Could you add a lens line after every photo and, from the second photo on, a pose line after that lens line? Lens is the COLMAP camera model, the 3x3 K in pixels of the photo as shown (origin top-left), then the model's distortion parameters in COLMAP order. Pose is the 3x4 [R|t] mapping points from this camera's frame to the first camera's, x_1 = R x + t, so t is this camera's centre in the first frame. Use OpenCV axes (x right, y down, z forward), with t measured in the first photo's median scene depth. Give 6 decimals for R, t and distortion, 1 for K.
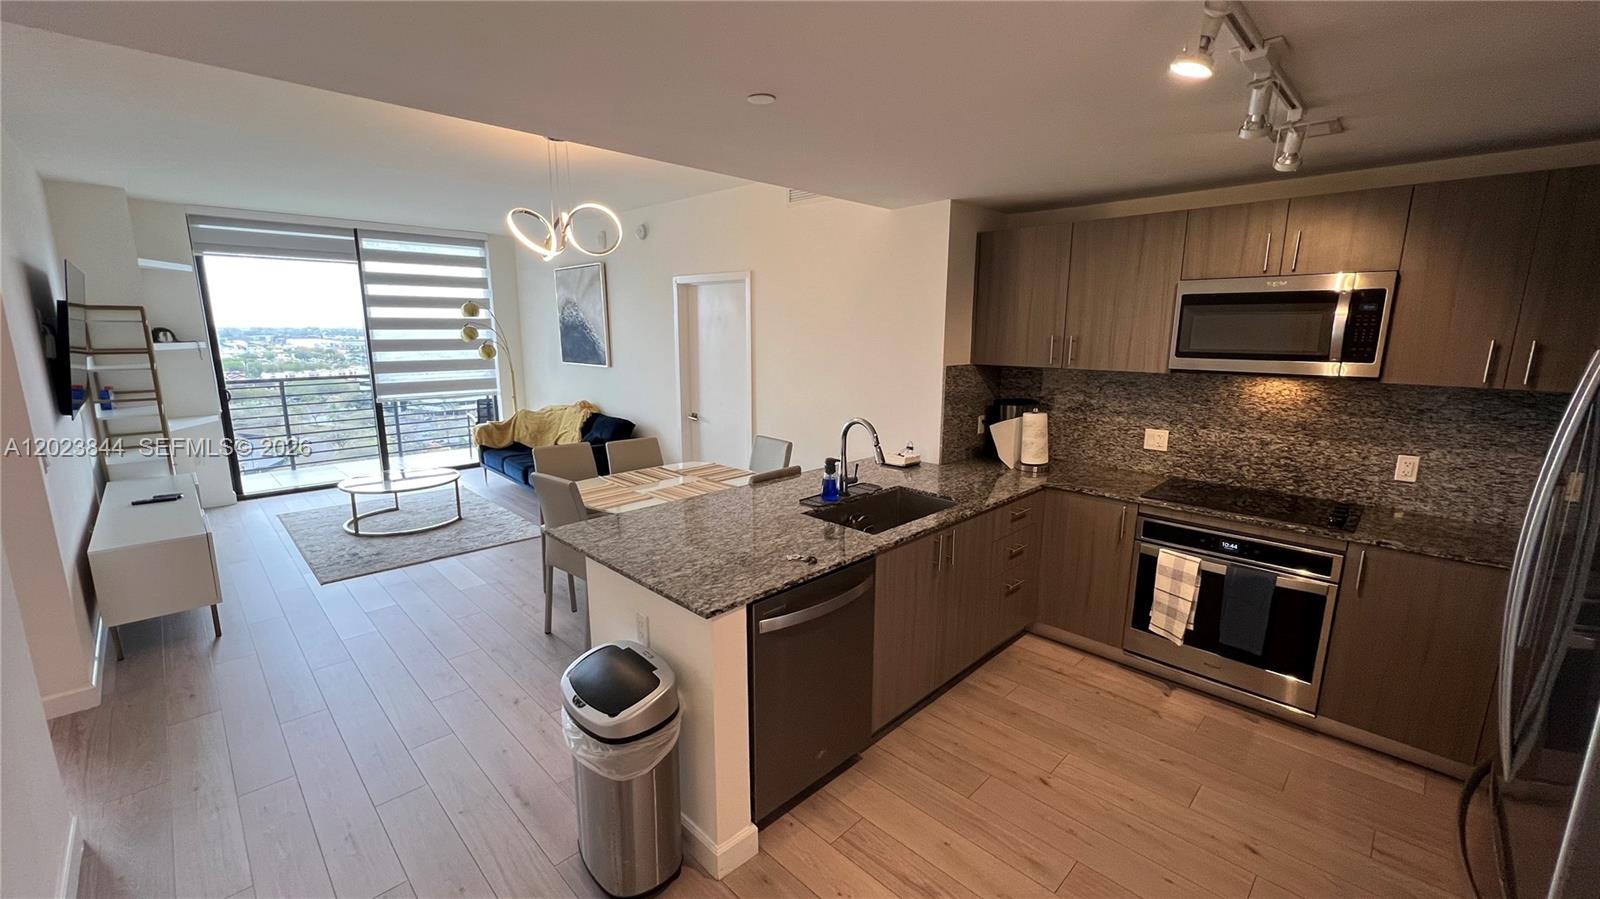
lens RADIAL K [[641.8, 0, 798.5], [0, 641.8, 452.2], [0, 0, 1]] dist [0.000426, -0.000085]
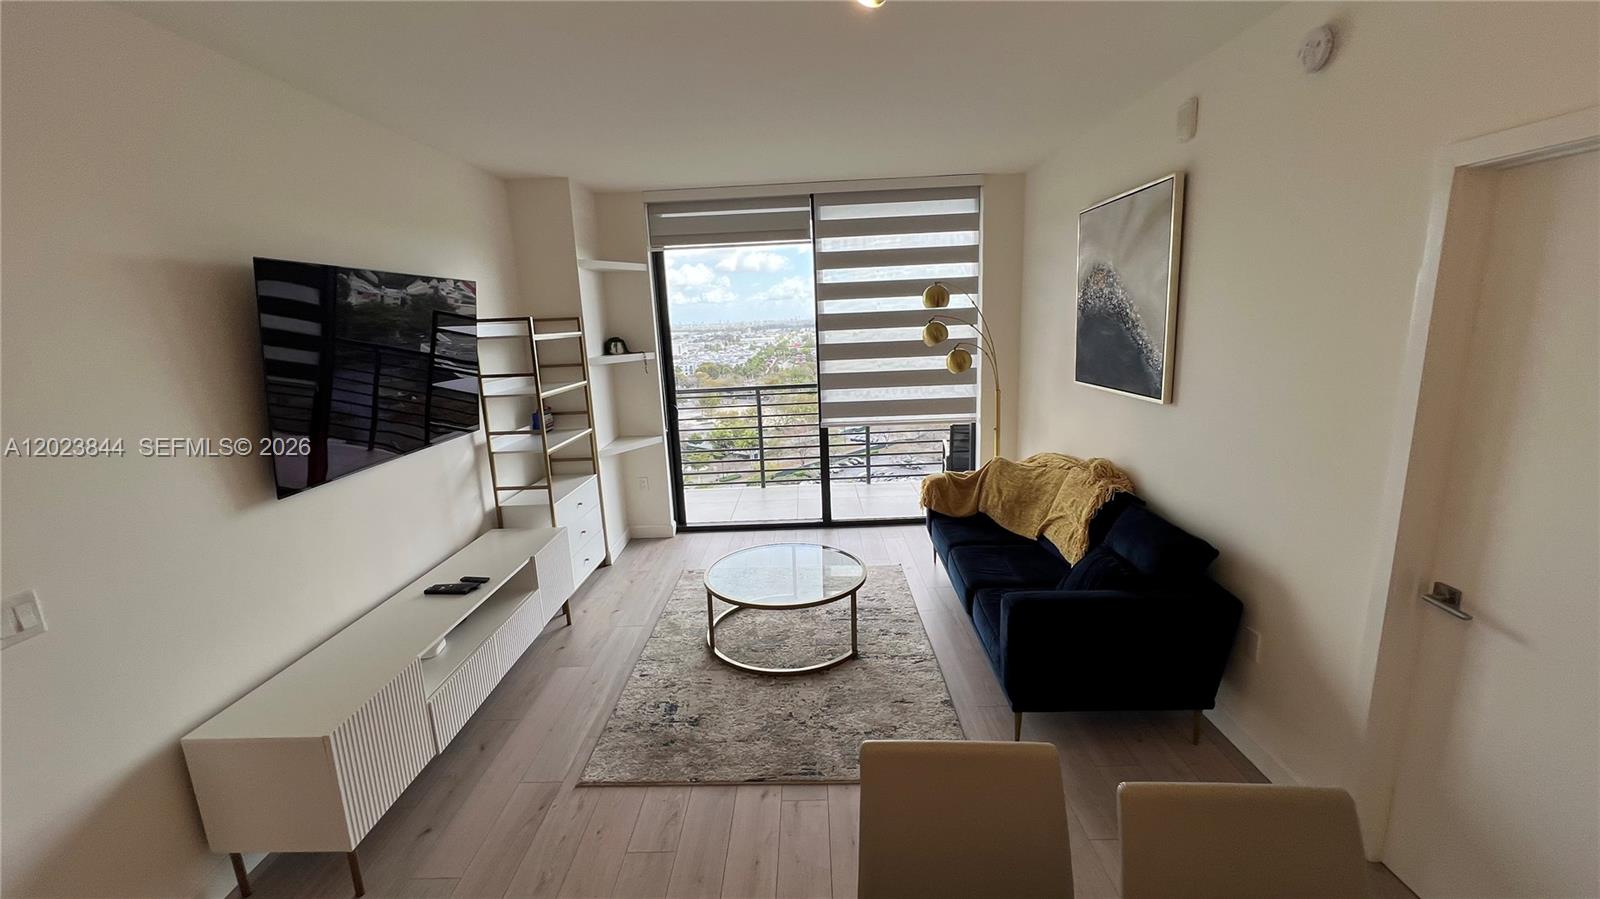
lens RADIAL K [[641.8, 0, 798.5], [0, 641.8, 452.2], [0, 0, 1]] dist [0.000426, -0.000085]
pose [[0.696413, 0.114578, -0.708436, -0.143424], [-0.094250, 0.993224, 0.067987, -0.100915], [0.711426, 0.019423, 0.702493, 0.470024]]
